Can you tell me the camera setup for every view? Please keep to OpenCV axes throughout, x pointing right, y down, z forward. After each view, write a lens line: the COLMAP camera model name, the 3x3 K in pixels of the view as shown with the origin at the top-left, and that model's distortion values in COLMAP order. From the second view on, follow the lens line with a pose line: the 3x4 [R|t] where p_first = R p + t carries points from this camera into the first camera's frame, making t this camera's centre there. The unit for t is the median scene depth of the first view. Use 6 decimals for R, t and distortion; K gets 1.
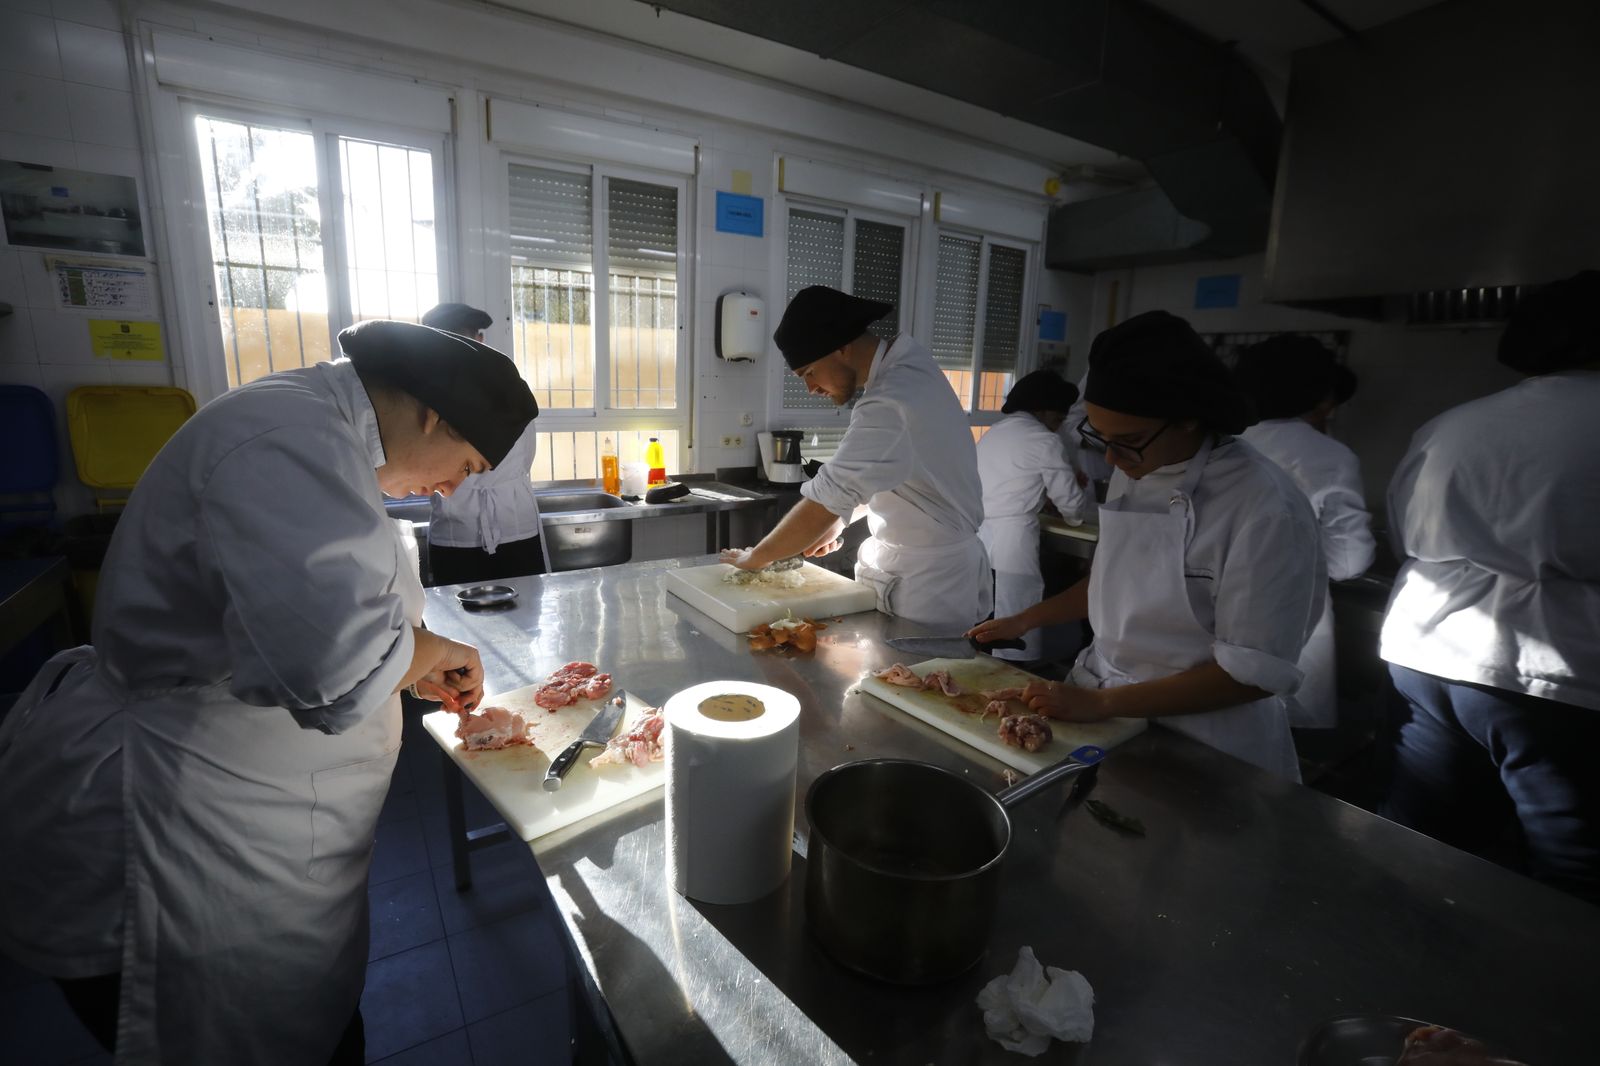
lens RADIAL K [[738.8, 0, 785.4], [0, 738.8, 539.8], [0, 0, 1]] dist [-0.058001, 0.028340]
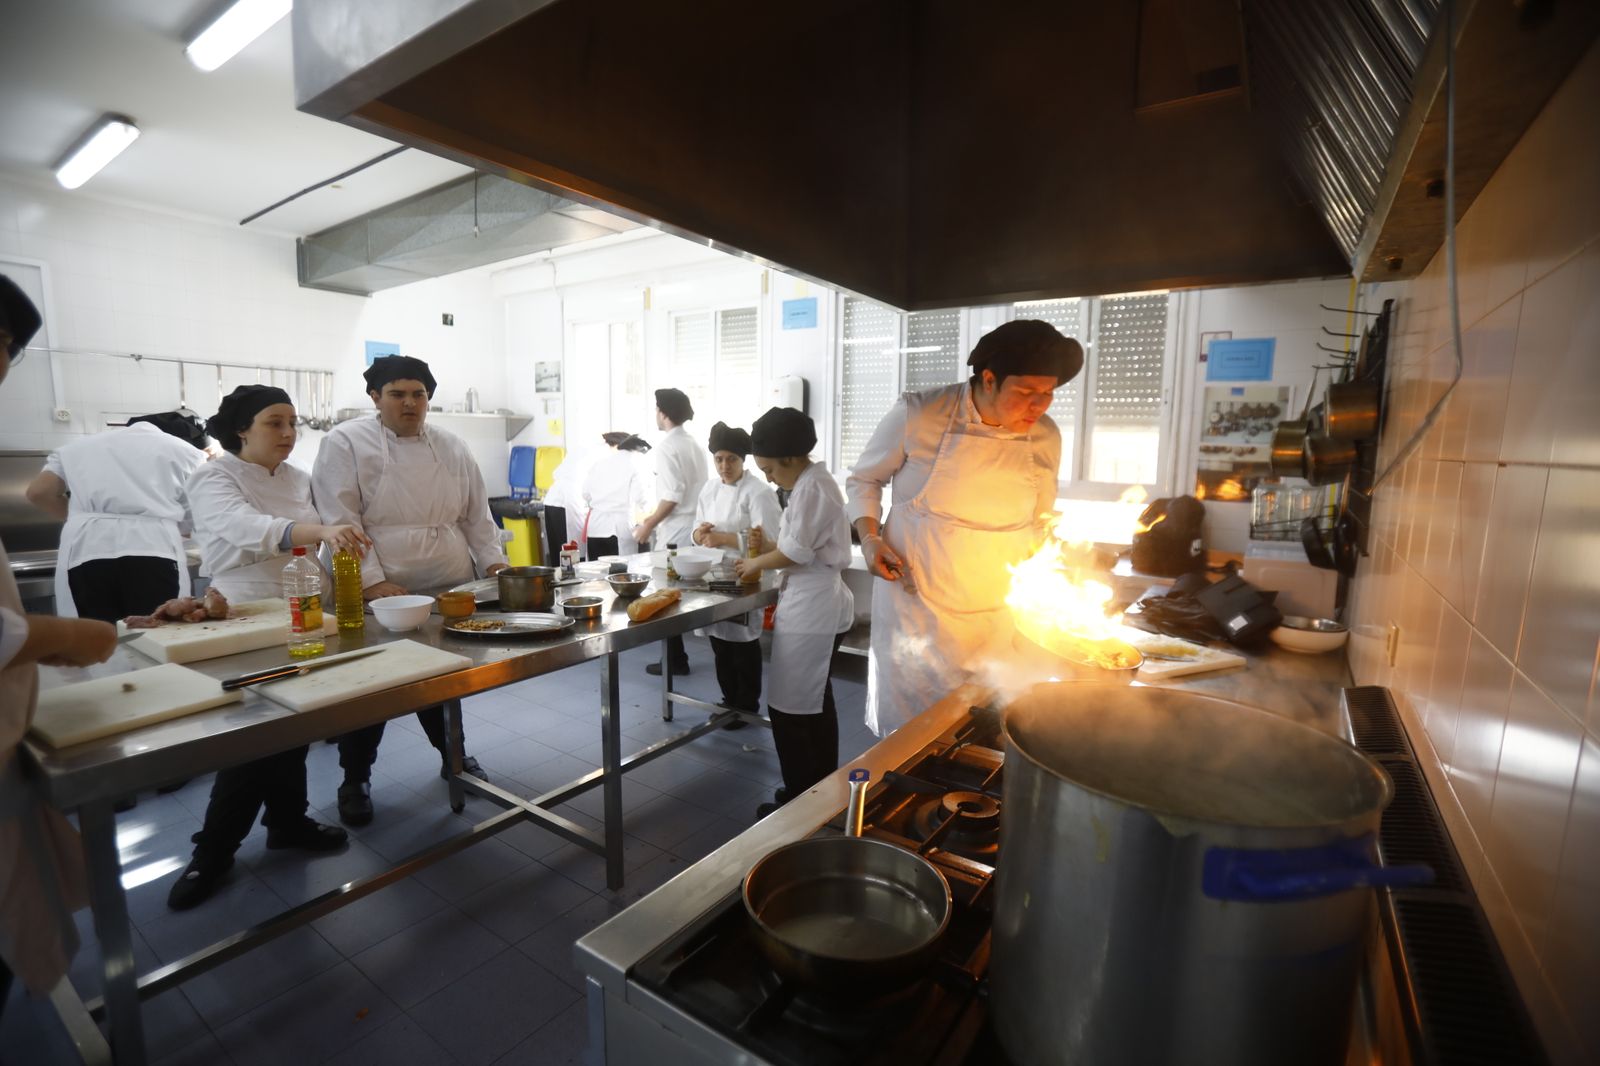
lens RADIAL K [[738.8, 0, 785.4], [0, 738.8, 539.8], [0, 0, 1]] dist [-0.058001, 0.028340]
pose [[0.383371, 0.086431, -0.919541, 0.995560], [-0.223246, 0.974761, -0.001454, -0.052263], [0.896207, 0.205841, 0.392991, 0.498580]]
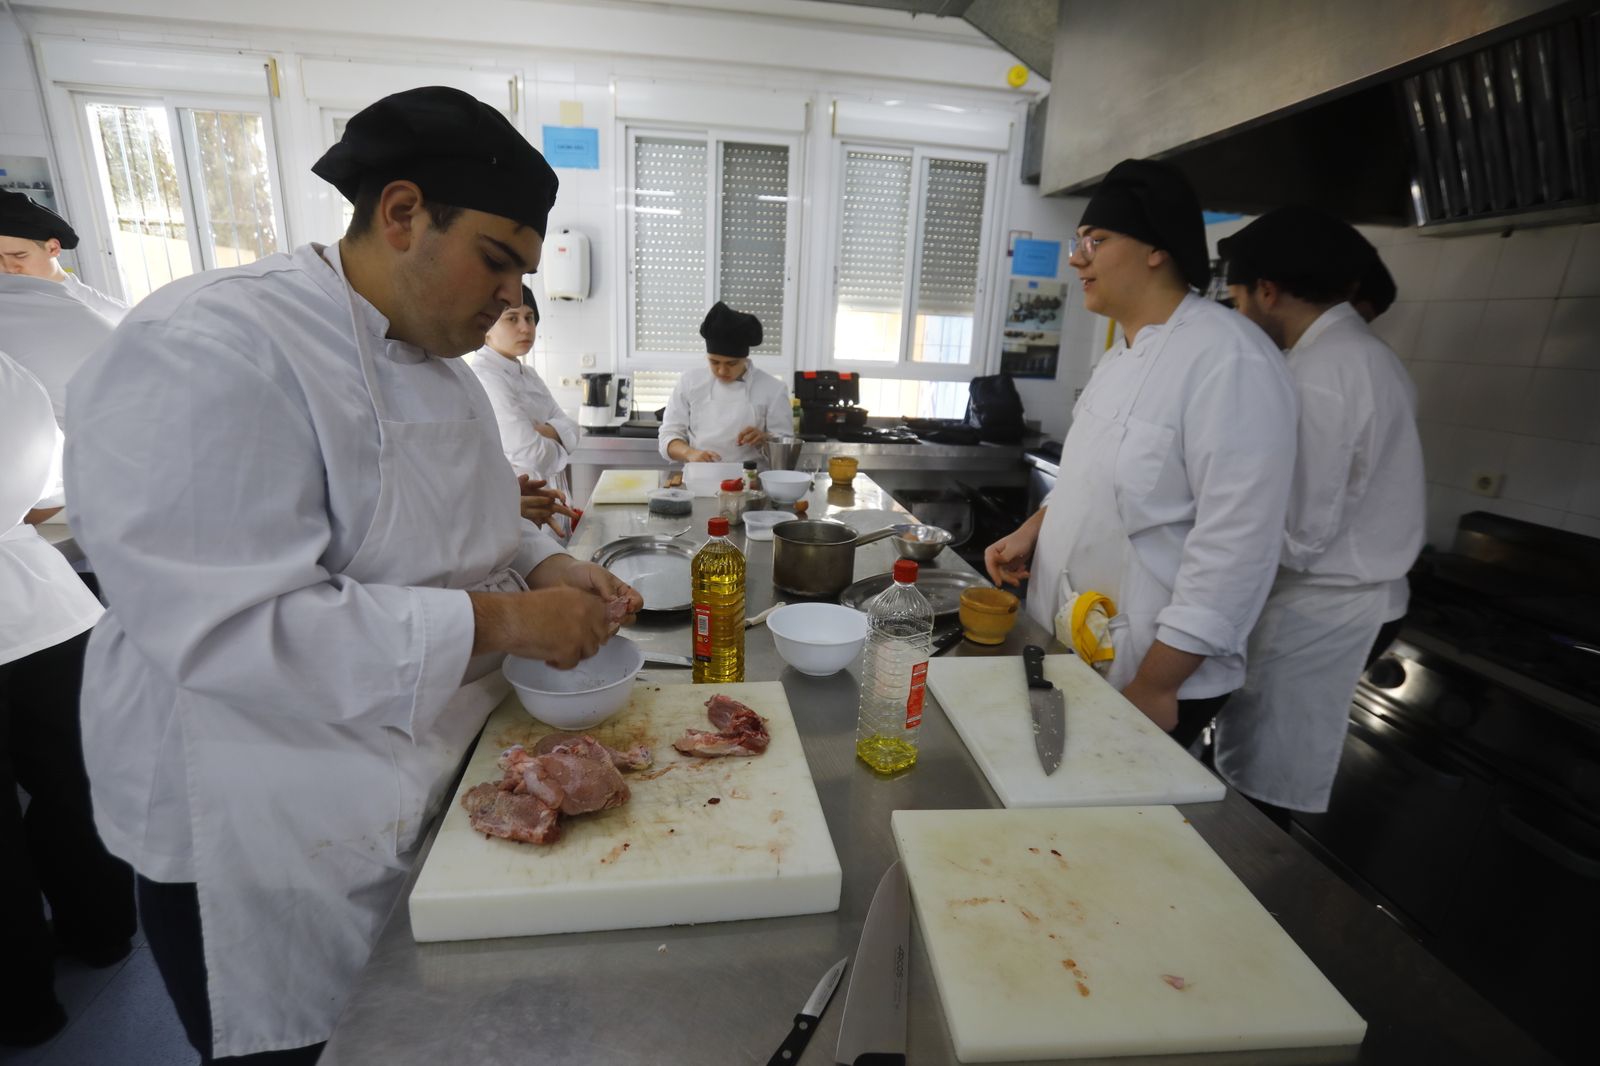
lens RADIAL K [[724.7, 0, 775.7], [0, 724.7, 528.2], [0, 0, 1]] dist [-0.056753, 0.020599]
pose [[0.907297, 0.106557, -0.406765, 0.559154], [-0.102387, 0.994227, 0.032073, -0.001568], [0.407834, 0.012548, 0.912970, 0.234431]]
